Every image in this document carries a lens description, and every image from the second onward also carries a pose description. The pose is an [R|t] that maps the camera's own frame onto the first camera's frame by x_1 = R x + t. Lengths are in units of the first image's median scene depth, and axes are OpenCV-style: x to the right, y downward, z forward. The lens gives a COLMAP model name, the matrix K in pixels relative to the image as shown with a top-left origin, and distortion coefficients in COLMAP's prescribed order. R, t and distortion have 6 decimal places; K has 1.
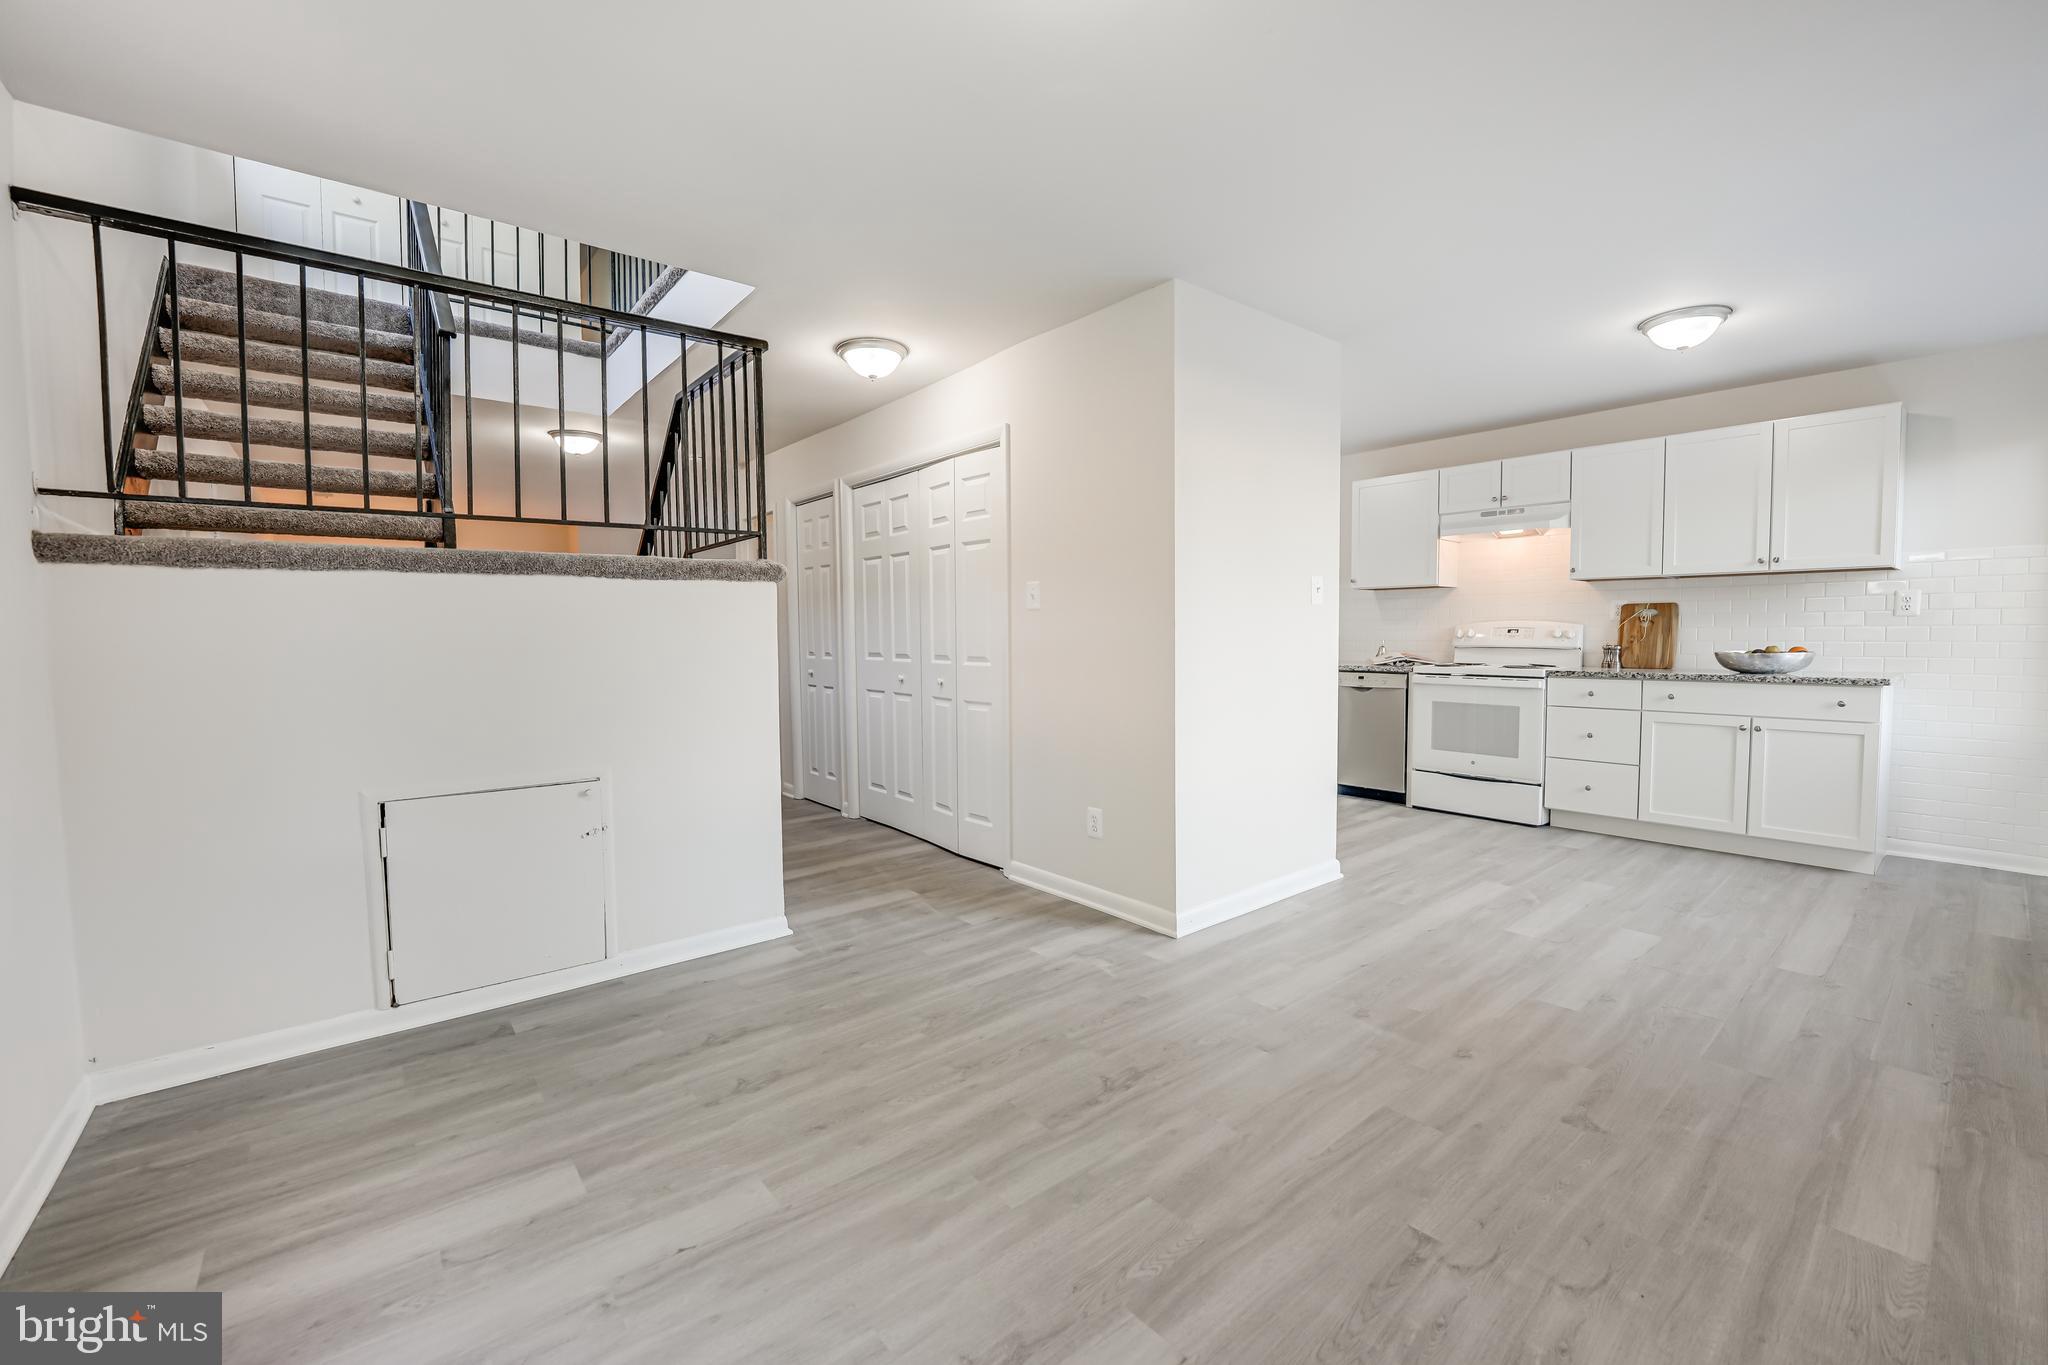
lens RADIAL K [[830.6, 0, 1024.8], [0, 830.6, 677.0], [0, 0, 1]] dist [-0.020081, 0.000113]
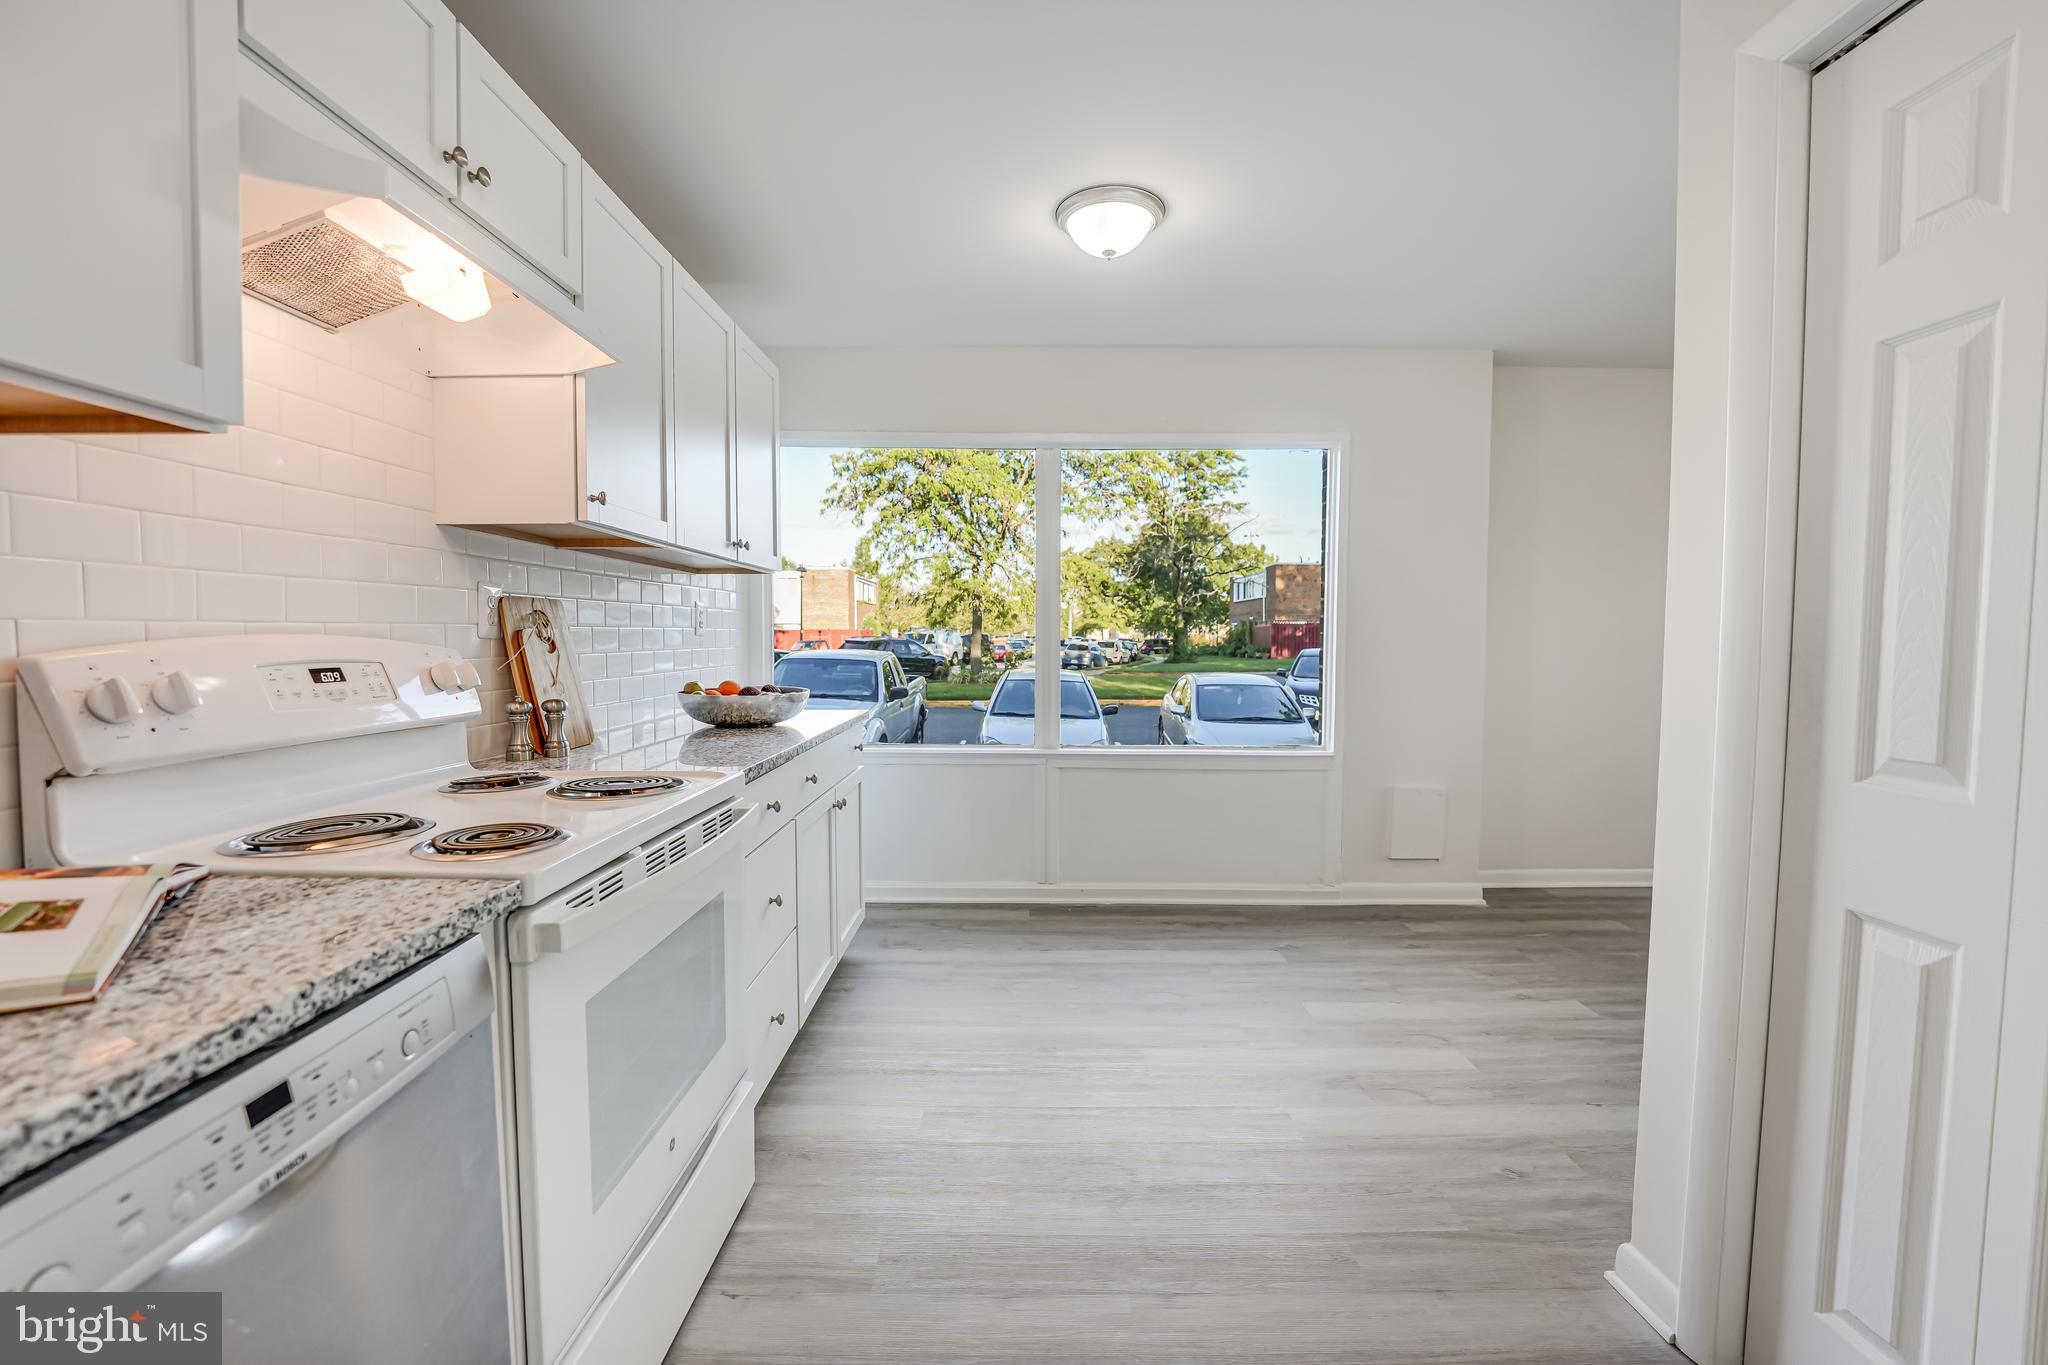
lens RADIAL K [[830.6, 0, 1024.8], [0, 830.6, 677.0], [0, 0, 1]] dist [-0.020081, 0.000113]
pose [[-0.774095, -0.022475, 0.632670, 0.296565], [0.040606, 0.995549, 0.085048, -0.076729], [-0.631765, 0.091526, -0.769737, 1.198930]]
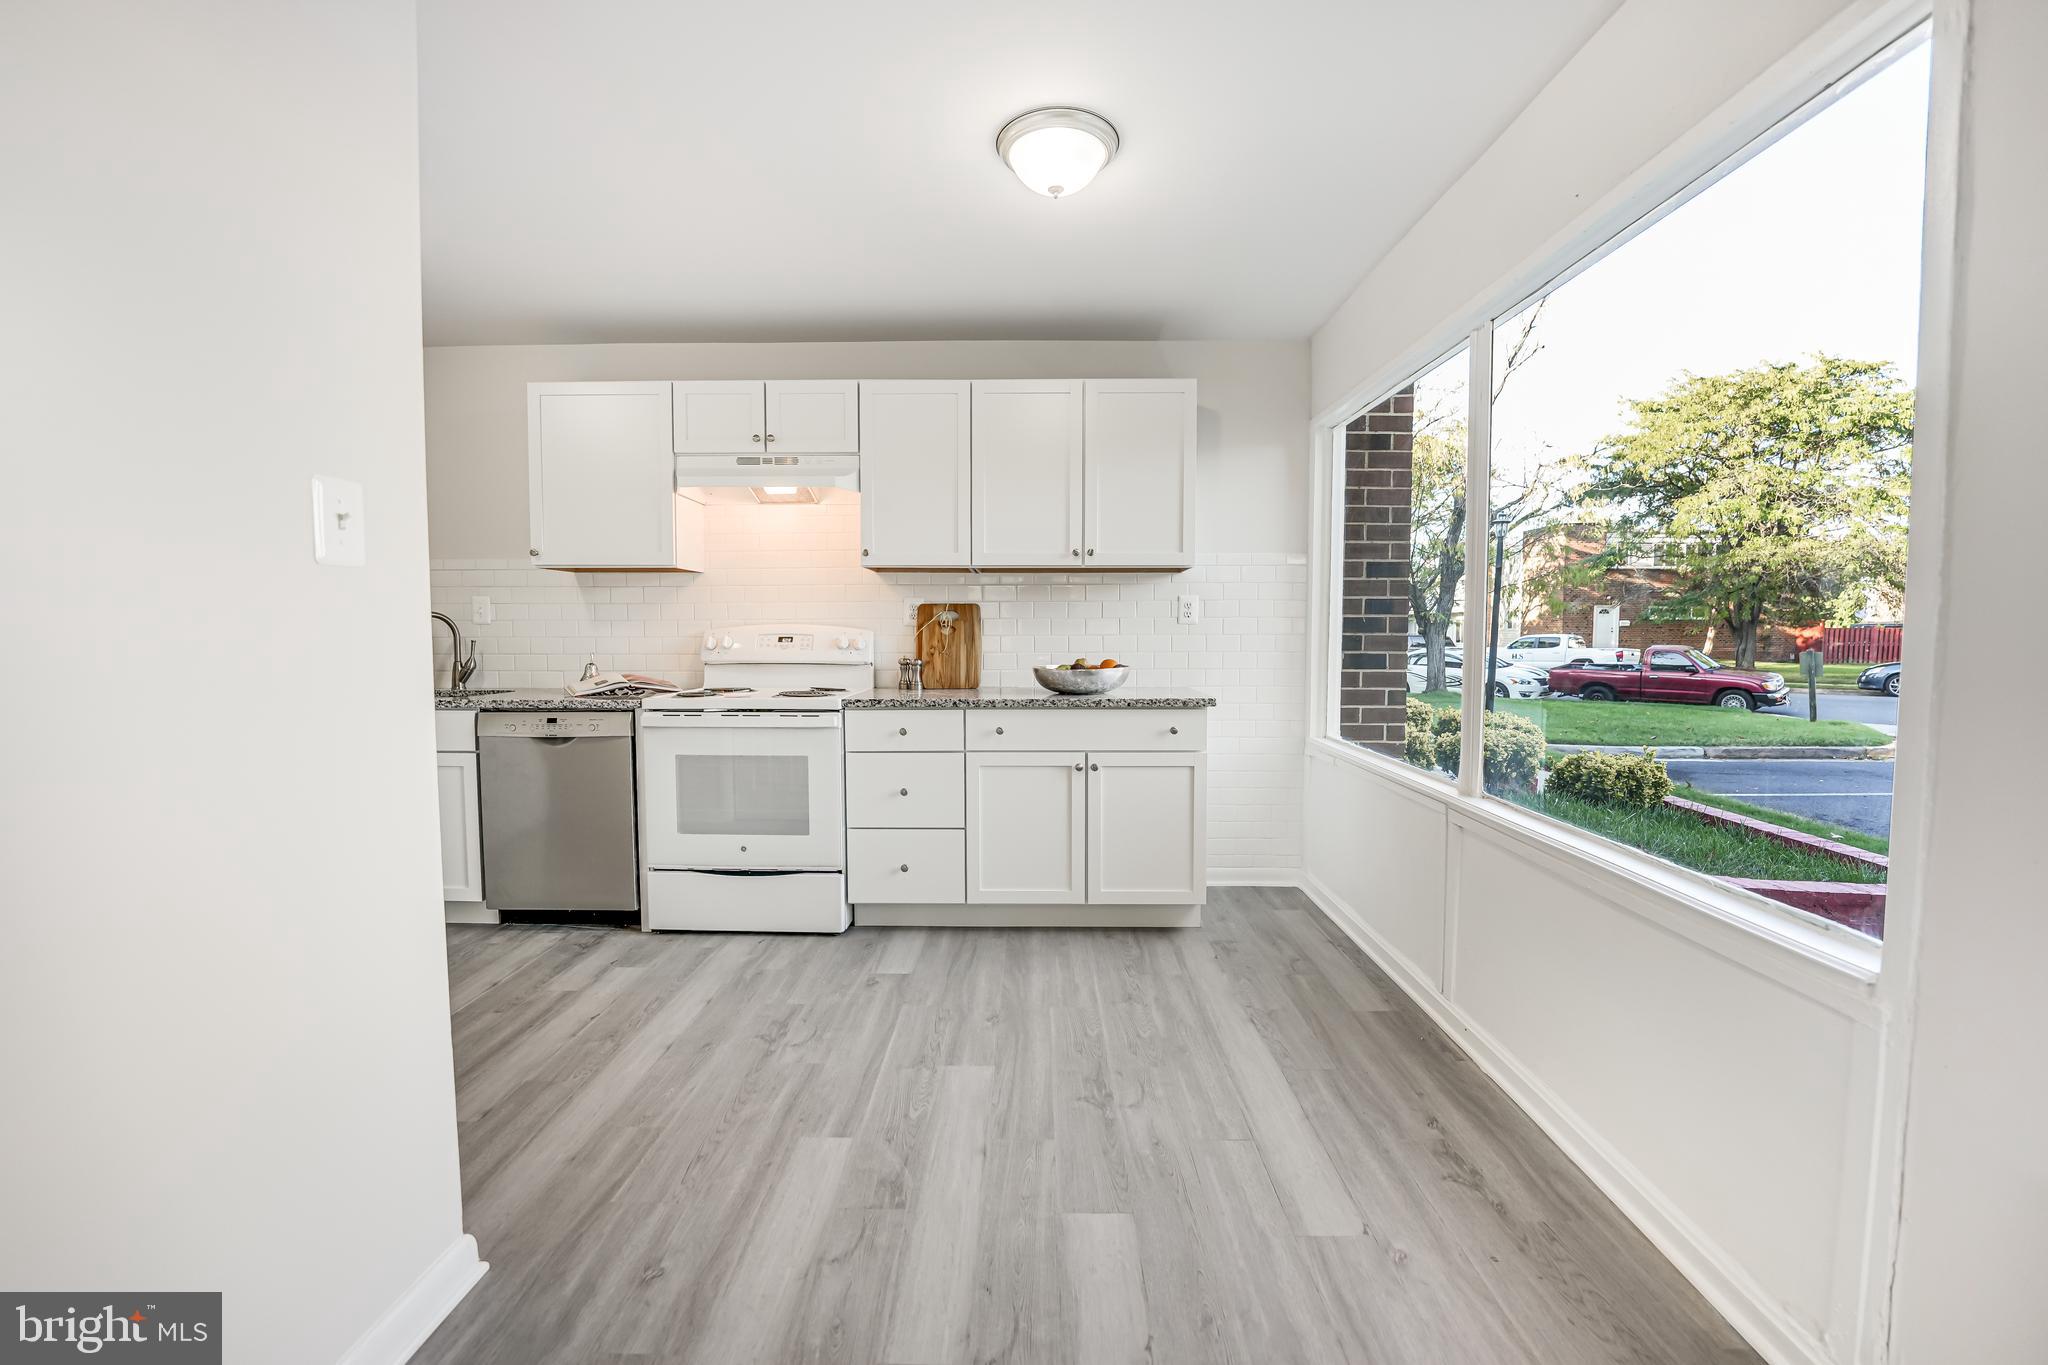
lens RADIAL K [[830.6, 0, 1024.8], [0, 830.6, 677.0], [0, 0, 1]] dist [-0.020081, 0.000113]
pose [[0.645777, -0.032967, 0.762814, 0.217217], [0.037534, 0.999230, 0.011410, -0.027933], [-0.762603, 0.021263, 0.646517, 0.452673]]
